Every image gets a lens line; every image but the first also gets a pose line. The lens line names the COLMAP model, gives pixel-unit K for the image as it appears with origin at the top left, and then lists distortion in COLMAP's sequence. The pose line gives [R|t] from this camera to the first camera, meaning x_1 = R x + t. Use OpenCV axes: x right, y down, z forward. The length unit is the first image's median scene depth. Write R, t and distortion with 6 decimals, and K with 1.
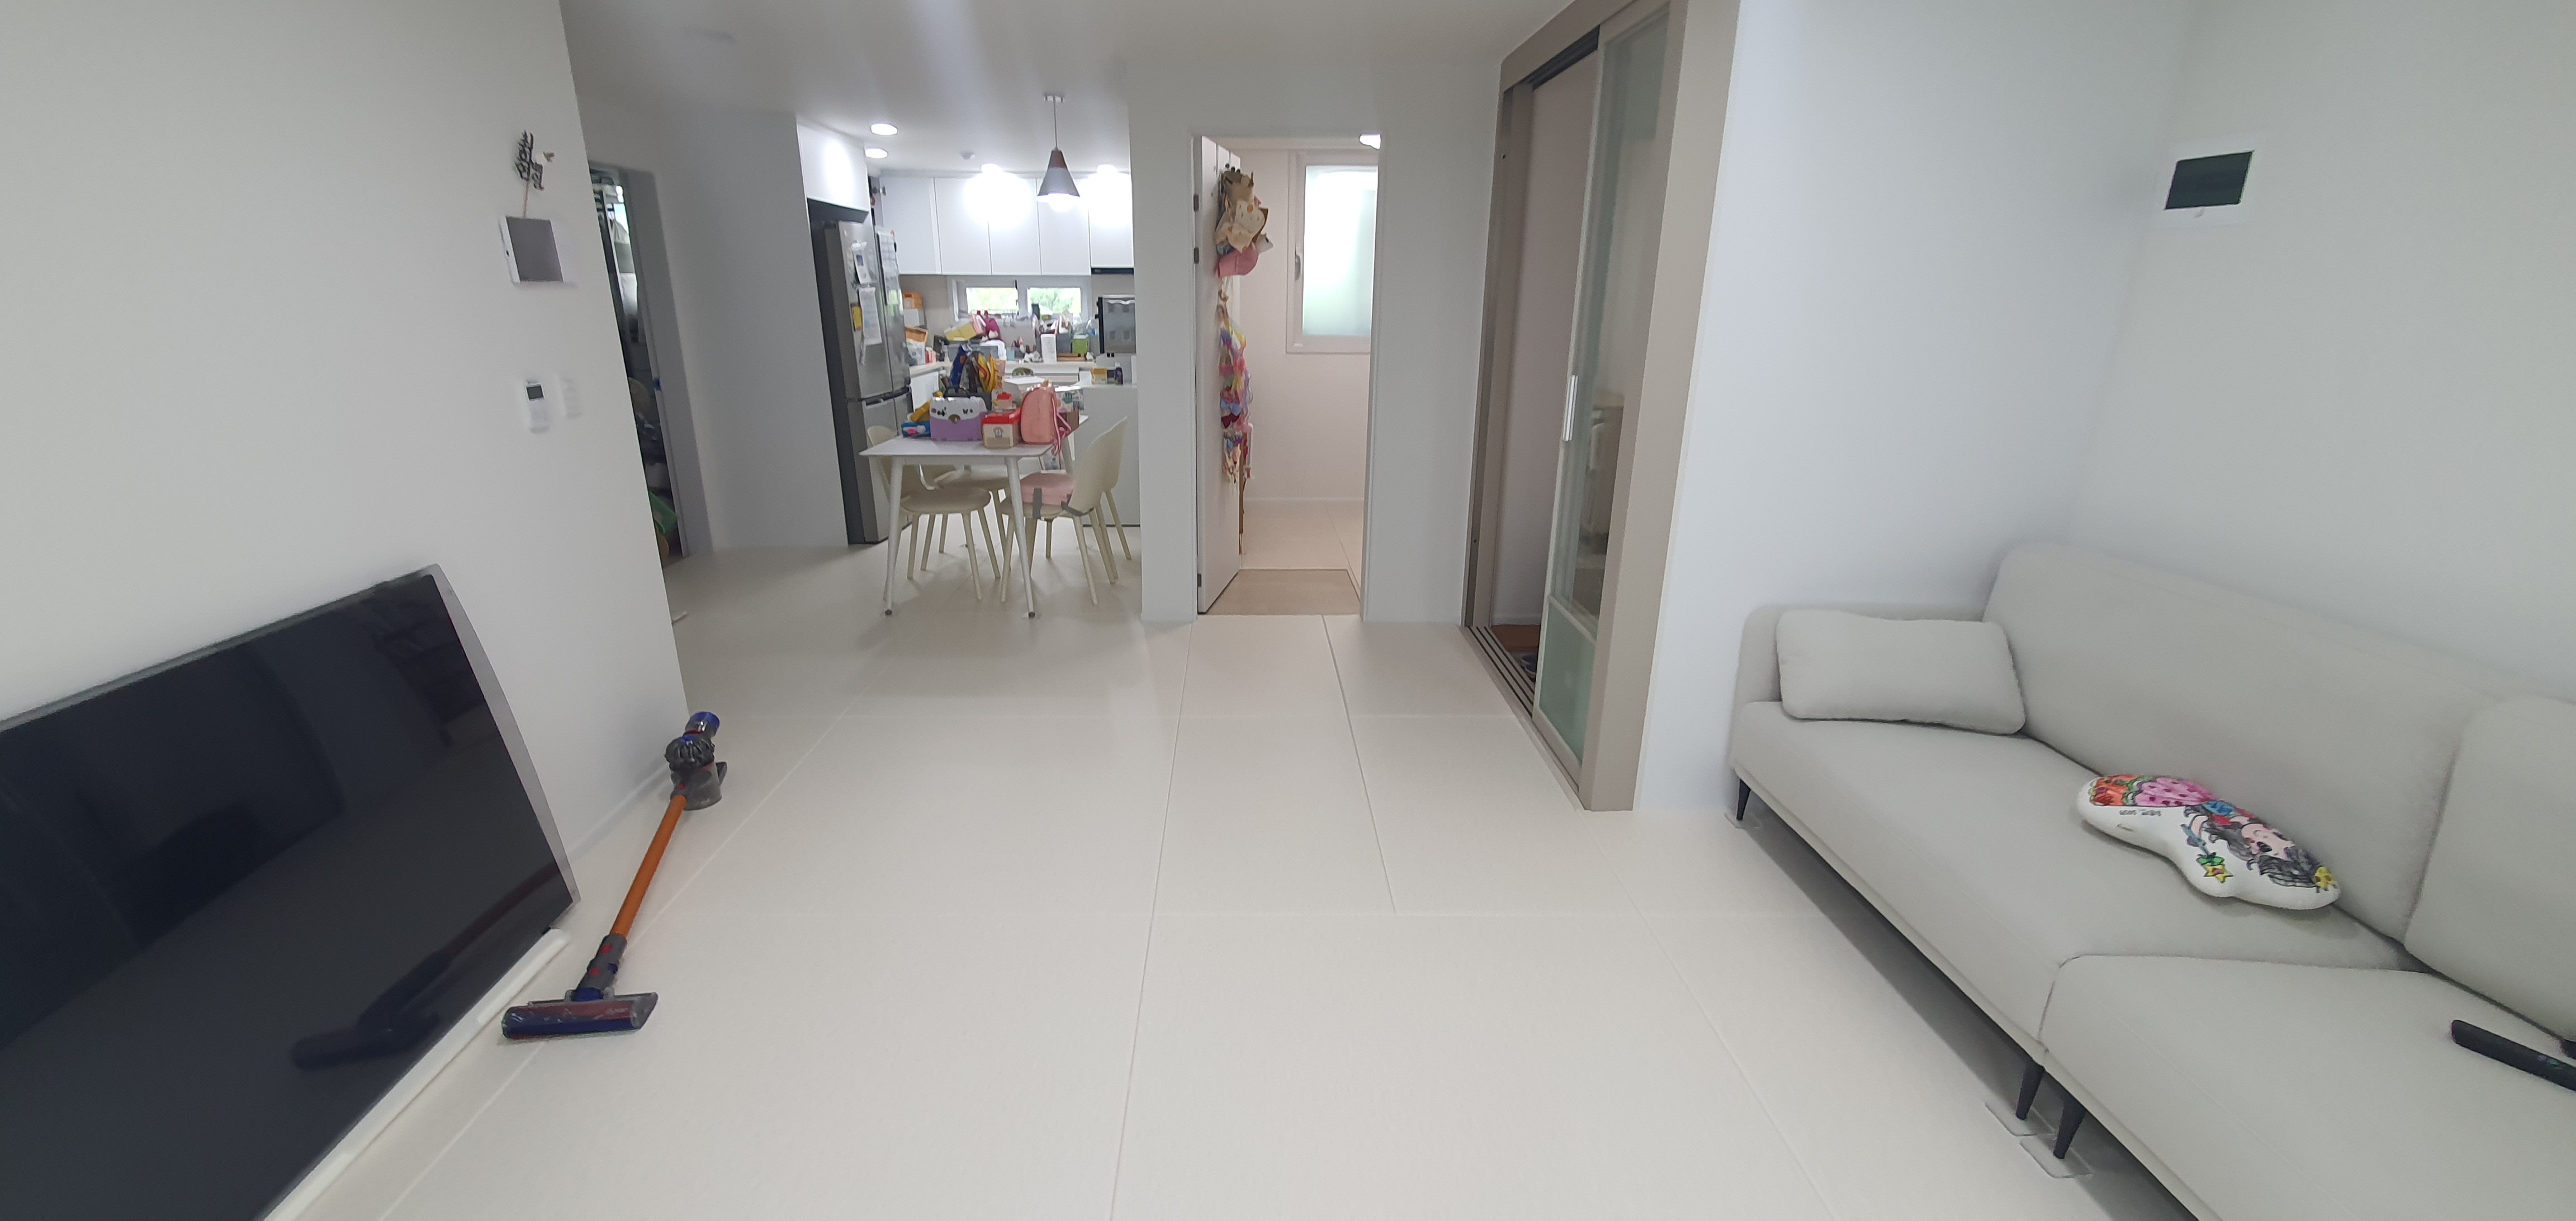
lens RADIAL K [[1022.0, 0, 1288.0], [0, 1022.0, 610.5], [0, 0, 1]] dist [0.019424, -0.015614]
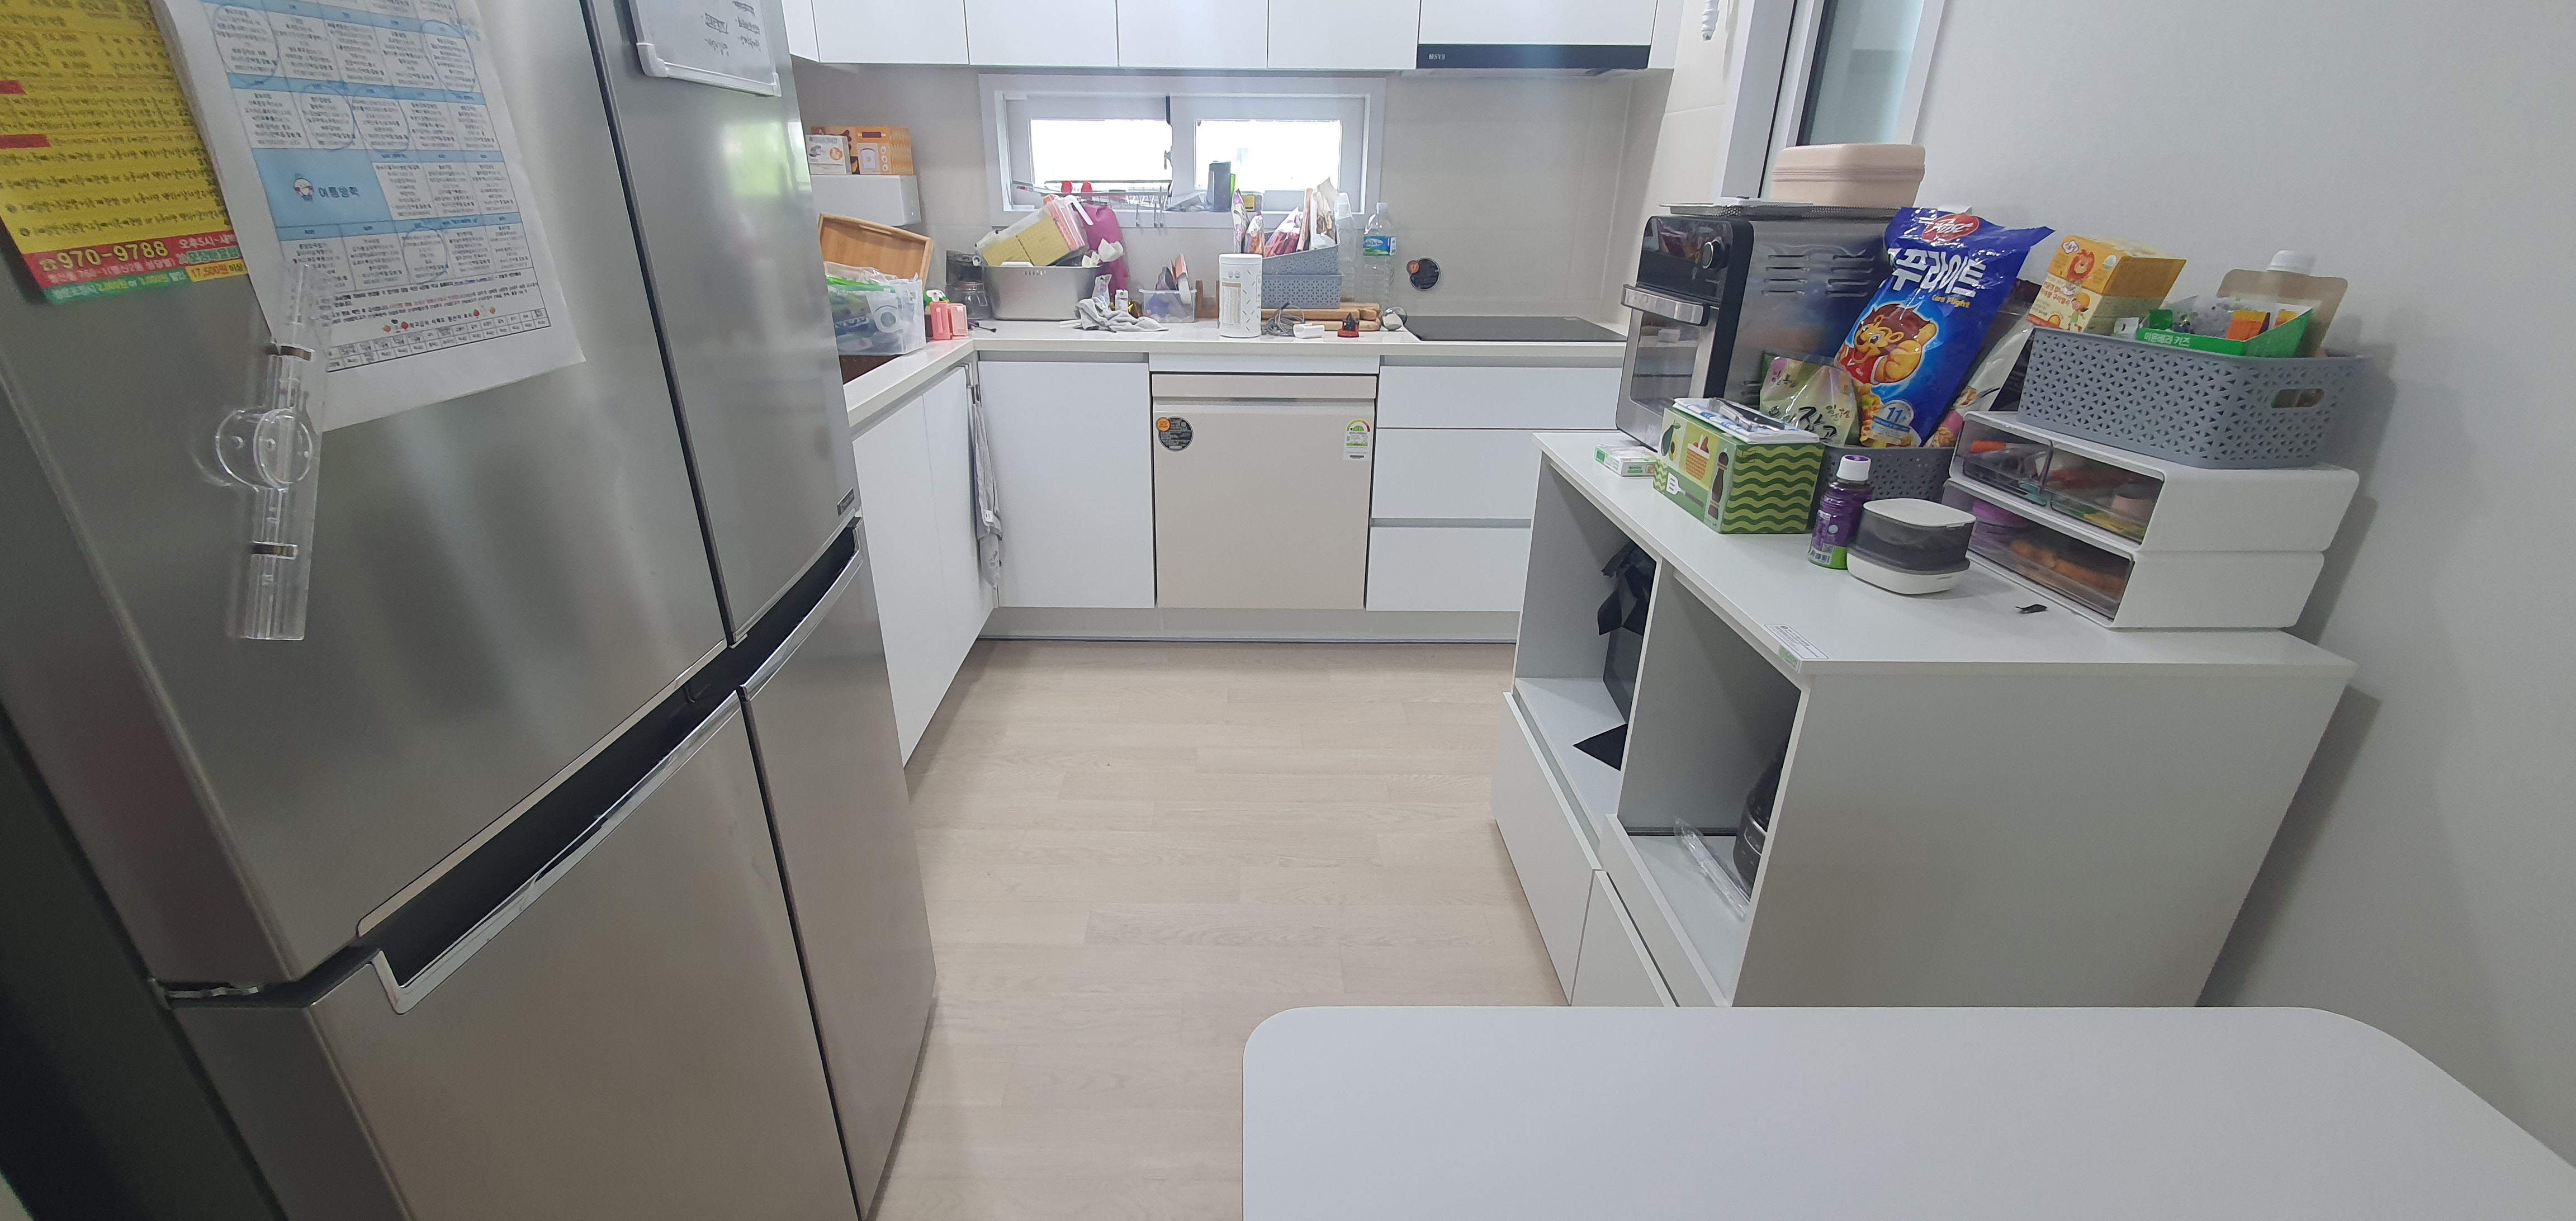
lens RADIAL K [[1009.6, 0, 1298.2], [0, 1009.6, 629.2], [0, 0, 1]] dist [-0.000422, -0.009941]
pose [[0.999933, 0.002414, 0.011290, -0.275741], [-0.003551, 0.994798, 0.101807, -0.212021], [-0.010986, -0.101840, 0.994740, 0.774775]]
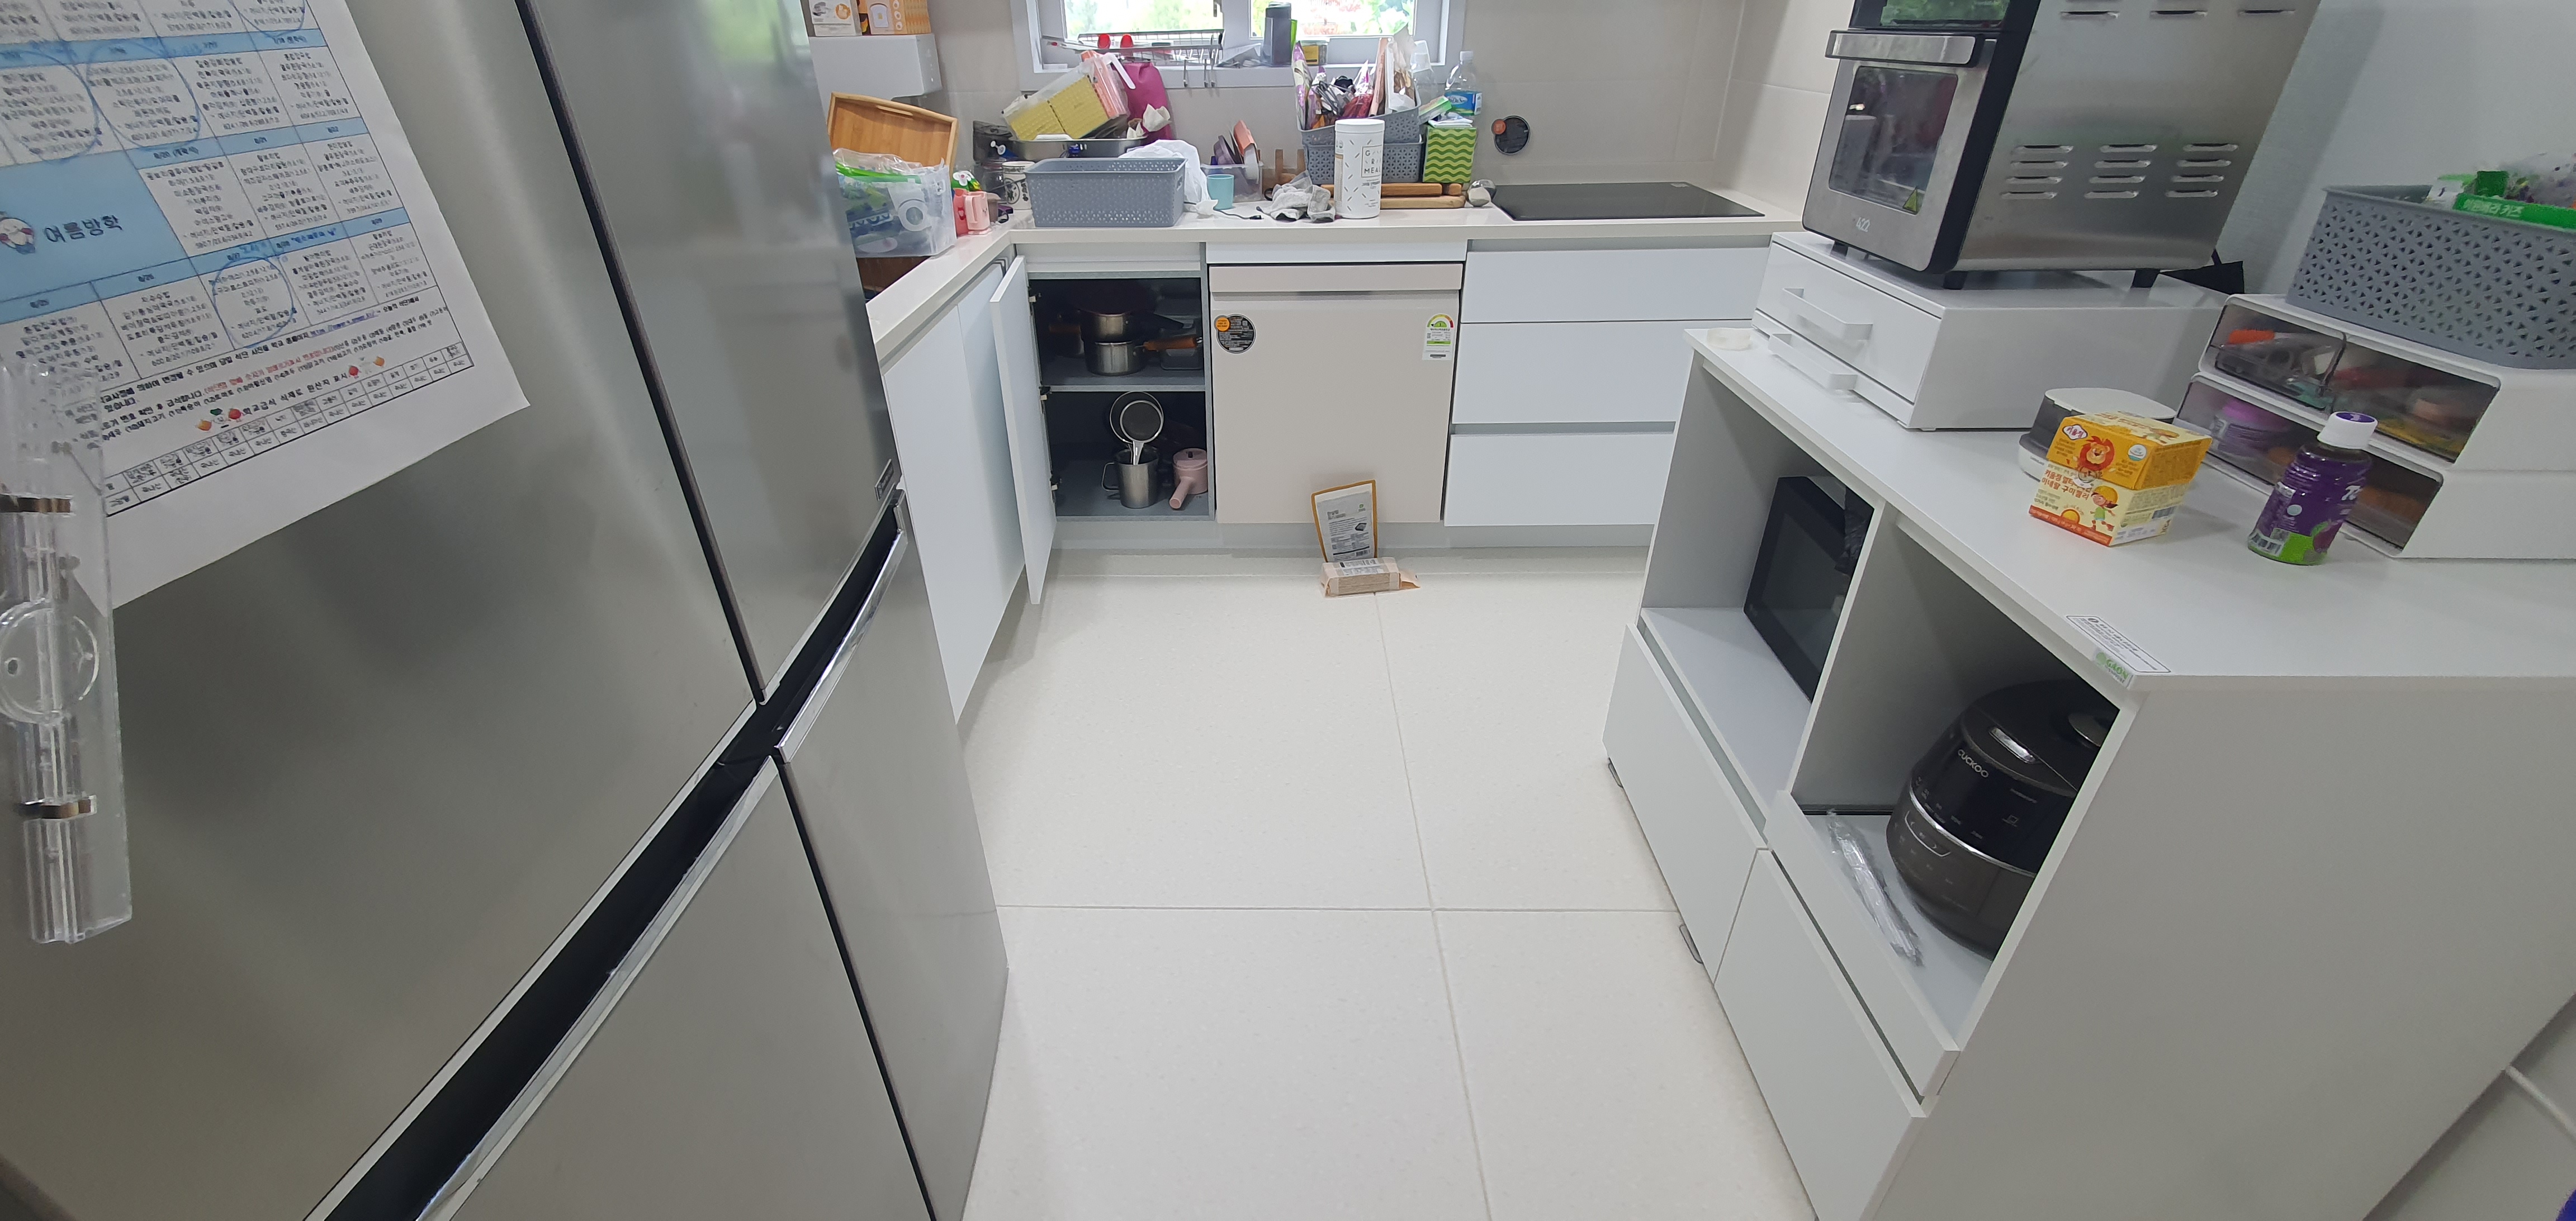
lens RADIAL K [[1022.0, 0, 1288.0], [0, 1022.0, 610.5], [0, 0, 1]] dist [0.019424, -0.015614]
pose [[0.999532, -0.002147, -0.030507, -0.290690], [0.008622, 0.976852, 0.213741, -0.229954], [0.029342, -0.213904, 0.976414, 0.806950]]
